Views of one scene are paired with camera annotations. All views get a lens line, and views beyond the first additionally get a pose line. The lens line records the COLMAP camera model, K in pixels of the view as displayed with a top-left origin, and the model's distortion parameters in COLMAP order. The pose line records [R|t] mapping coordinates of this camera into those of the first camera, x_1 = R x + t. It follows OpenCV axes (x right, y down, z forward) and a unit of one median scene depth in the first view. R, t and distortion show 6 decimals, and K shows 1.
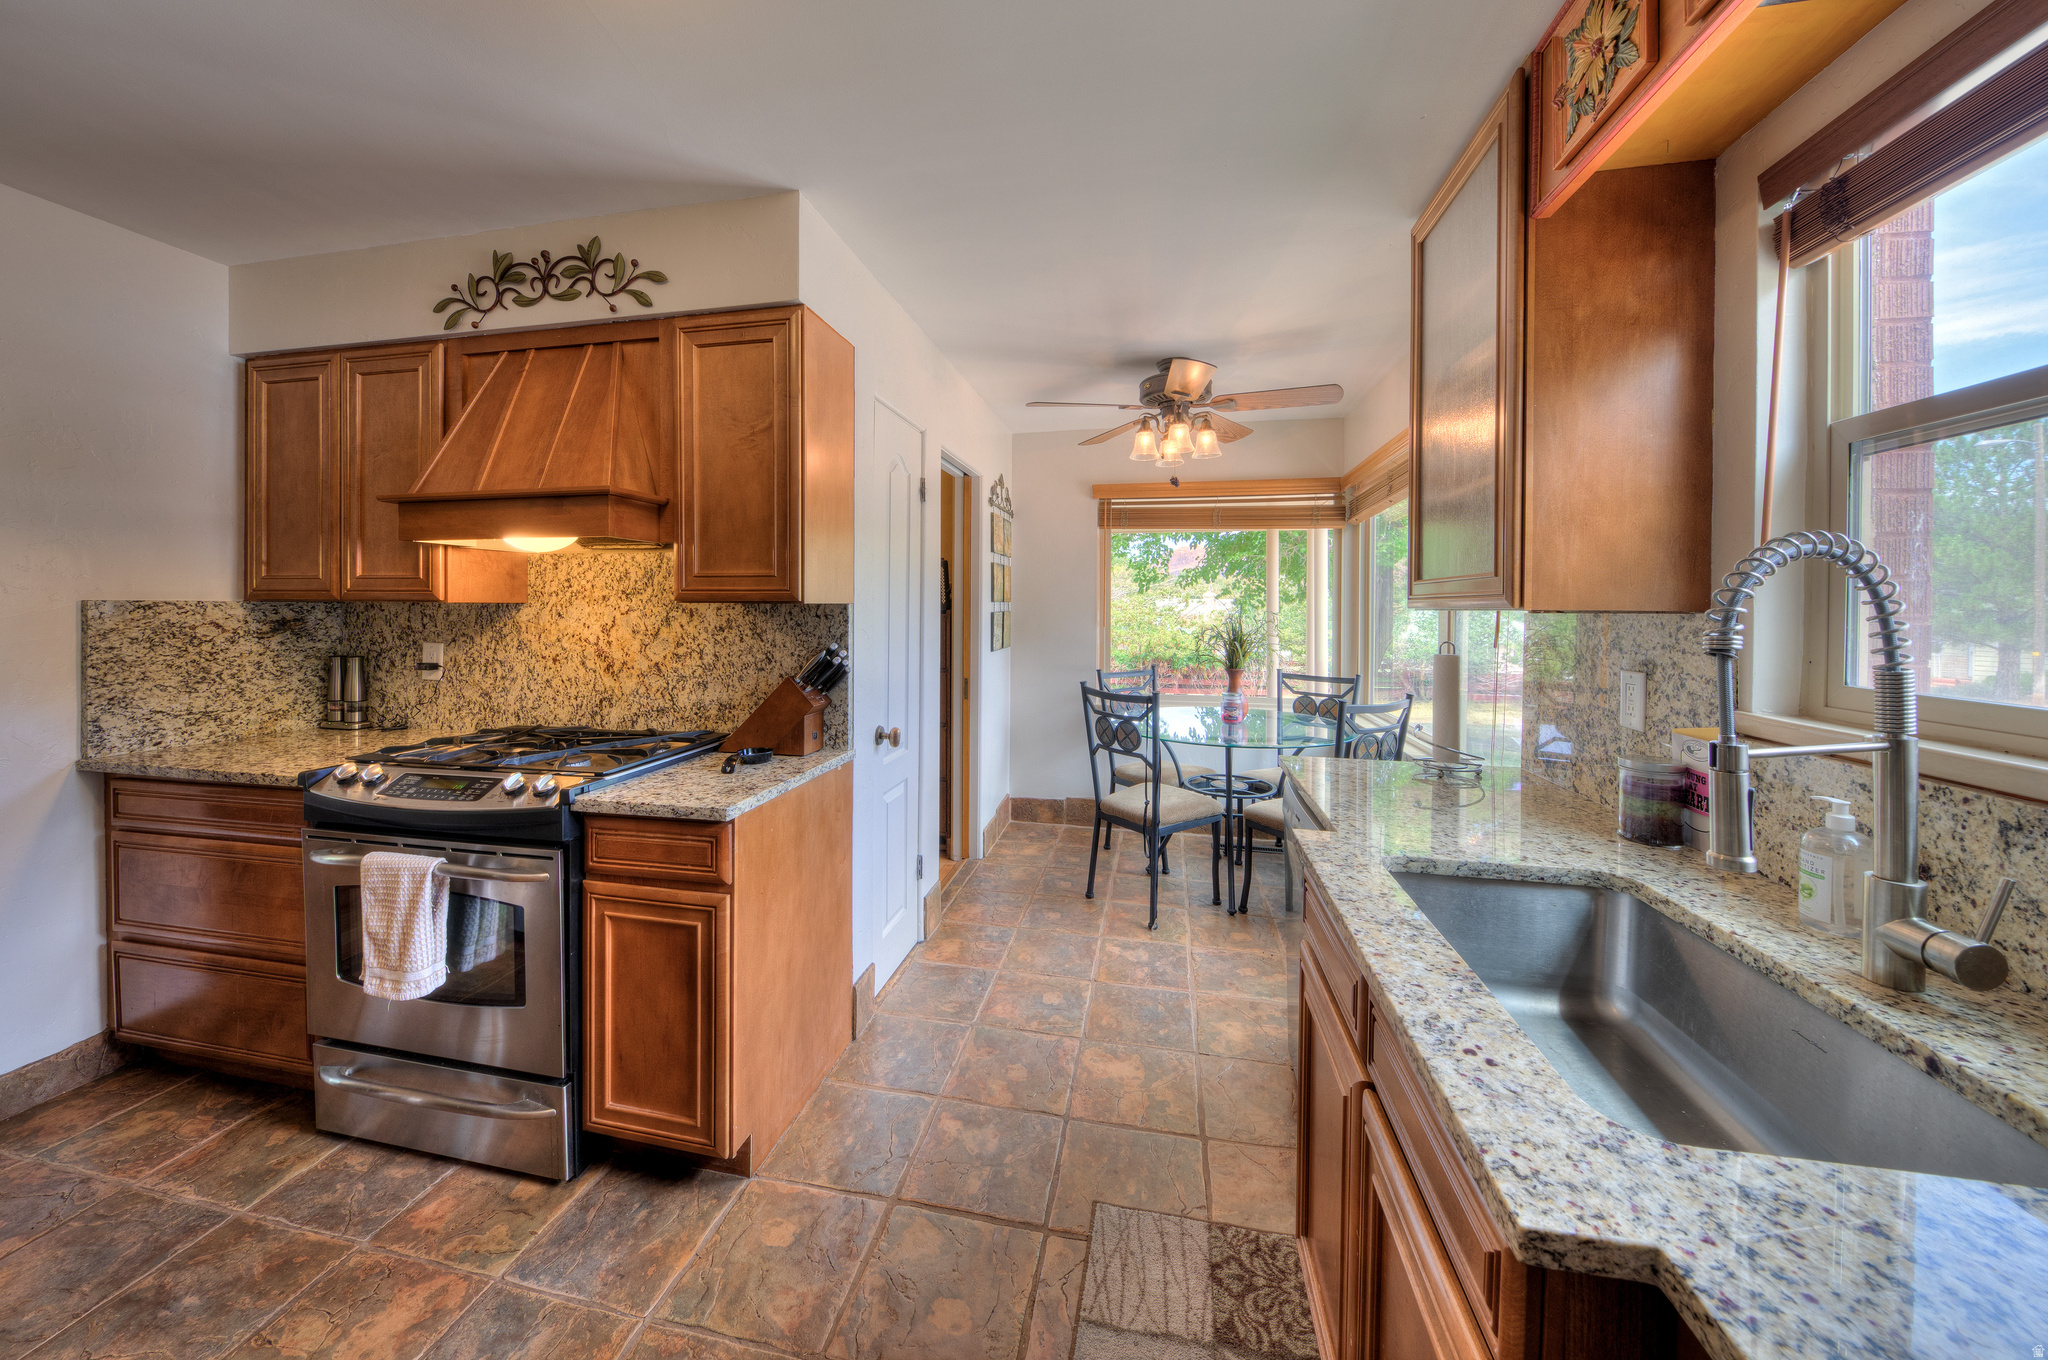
lens RADIAL K [[647.3, 0, 1022.3], [0, 647.3, 604.4], [0, 0, 1]] dist [0.000818, 0.000032]
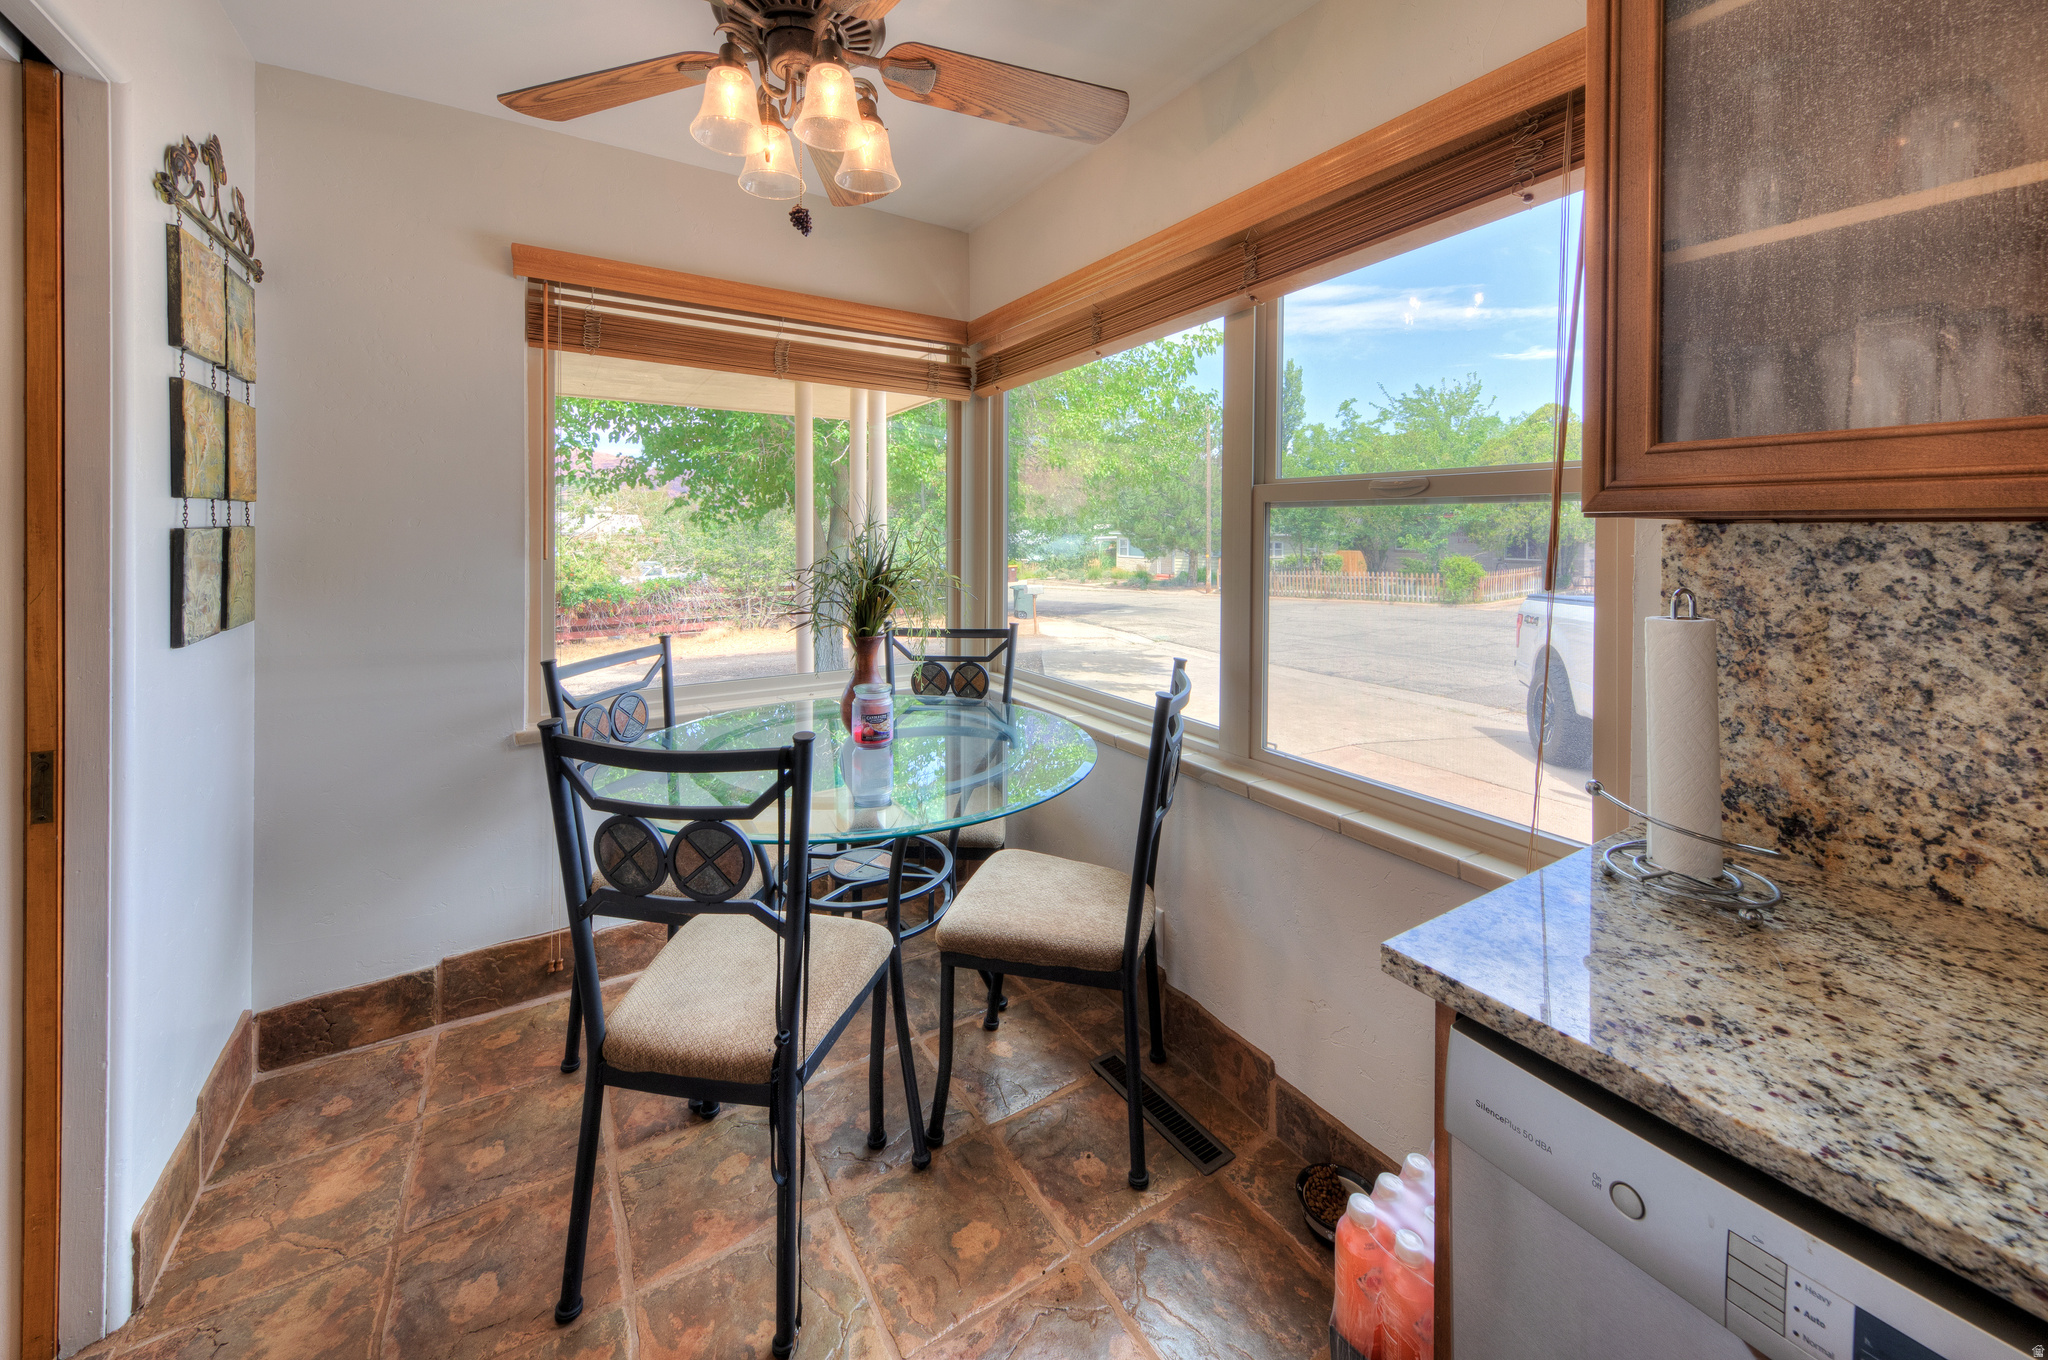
lens RADIAL K [[772.2, 0, 1028.3], [0, 772.2, 534.2], [0, 0, 1]] dist [0.007157, -0.000135]
pose [[0.720428, -0.005658, 0.693506, -0.016163], [-0.005622, 0.999886, 0.013997, 0.013309], [-0.693507, -0.013983, 0.720315, 0.764673]]
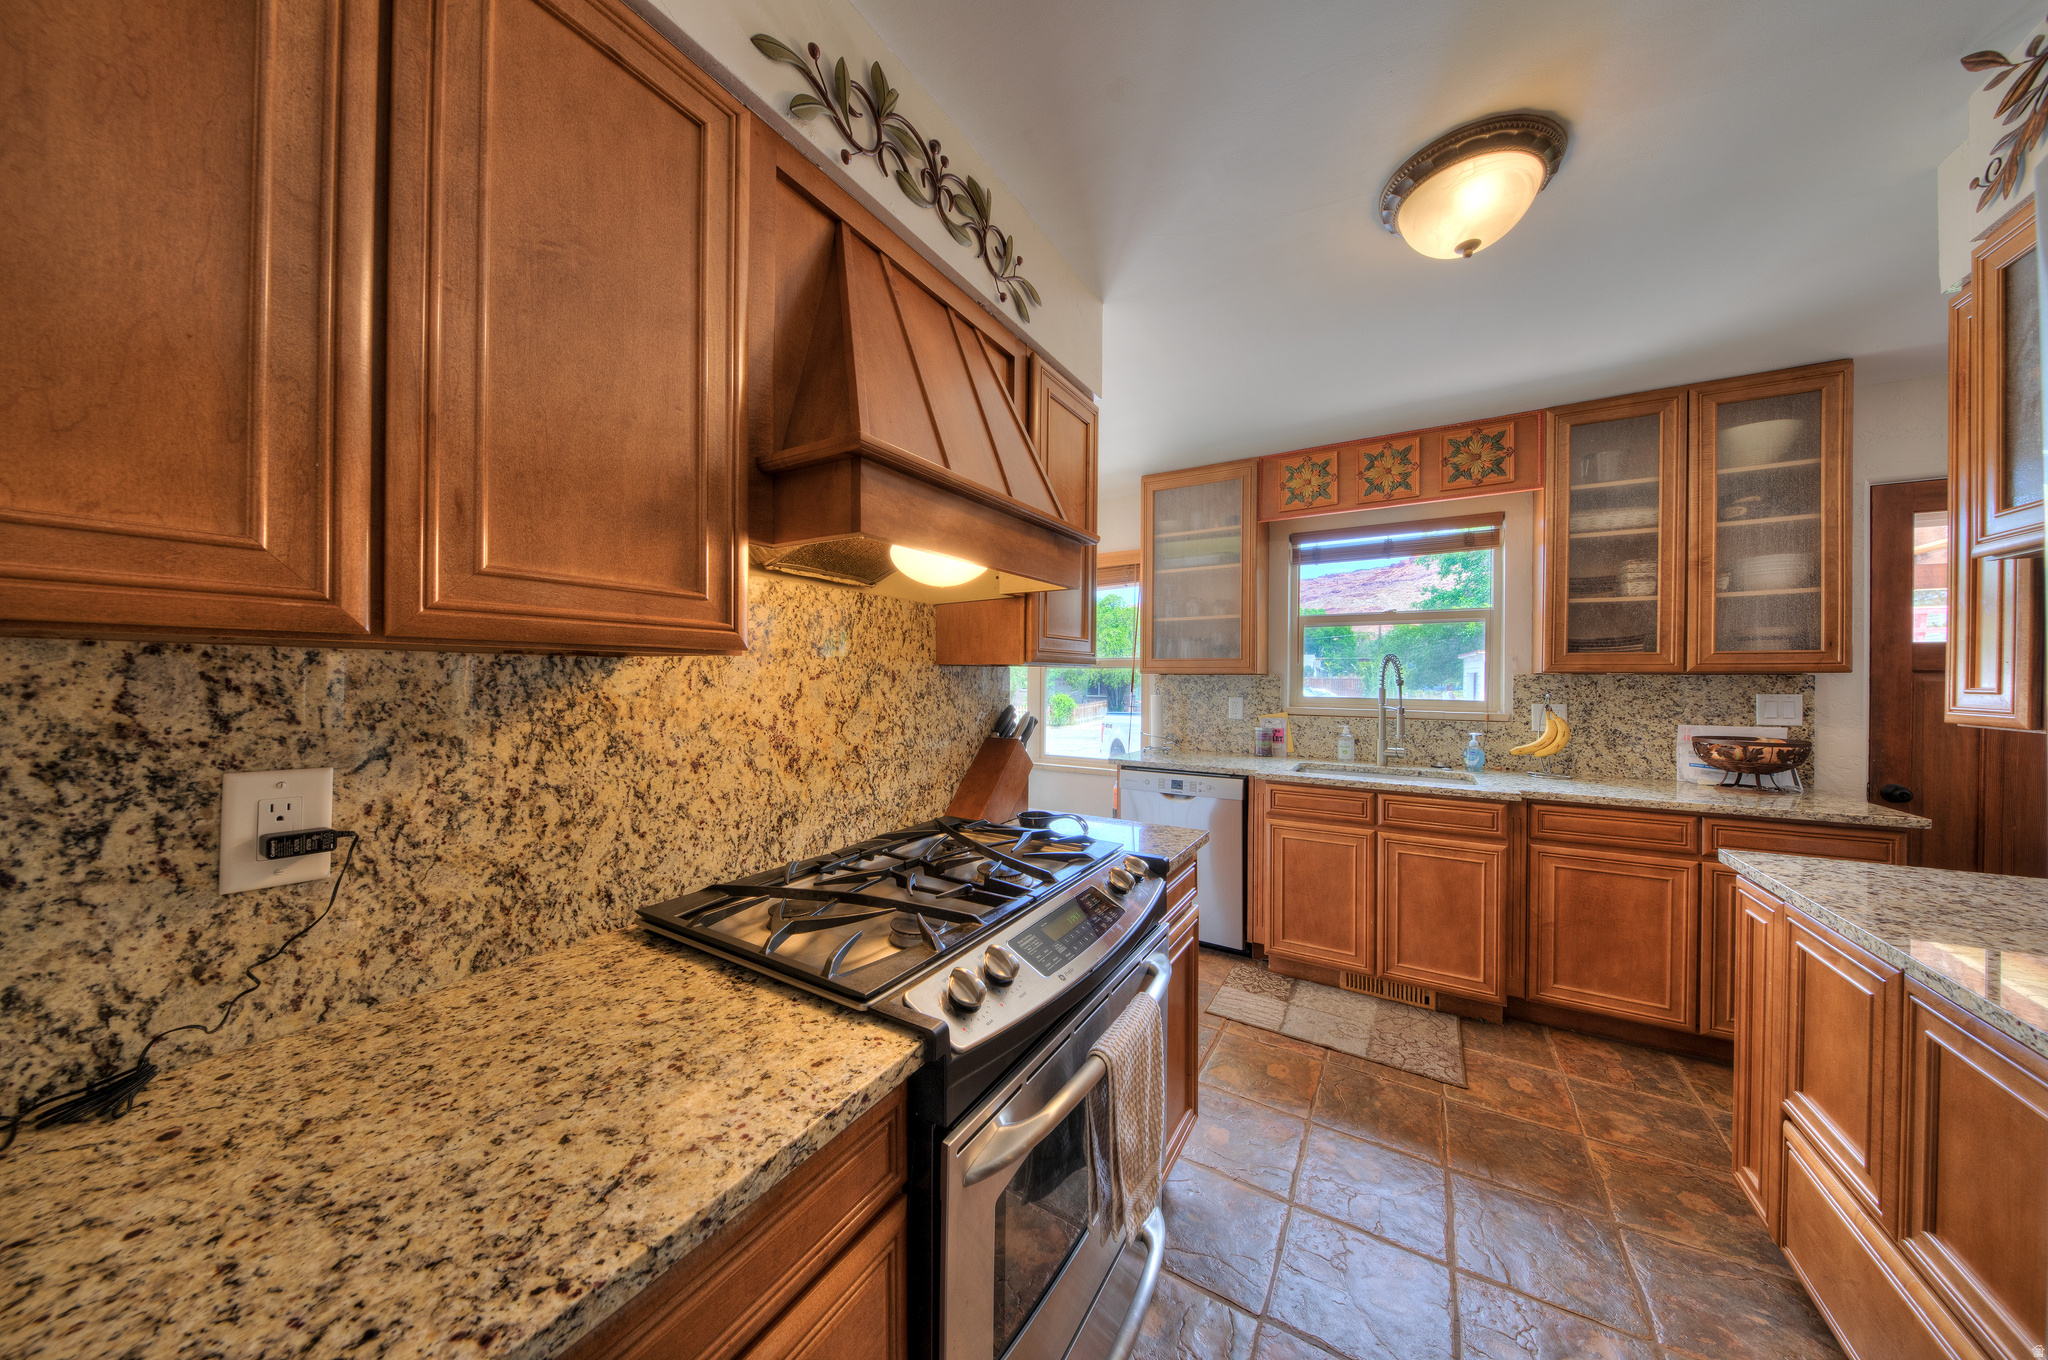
lens RADIAL K [[647.3, 0, 1019.9], [0, 647.3, 684.1], [0, 0, 1]] dist [0.000818, 0.000032]
pose [[0.351849, -0.015590, 0.935927, -1.141725], [-0.013234, 0.999679, 0.021627, 0.003774], [-0.935963, -0.019996, 0.351530, 0.568226]]
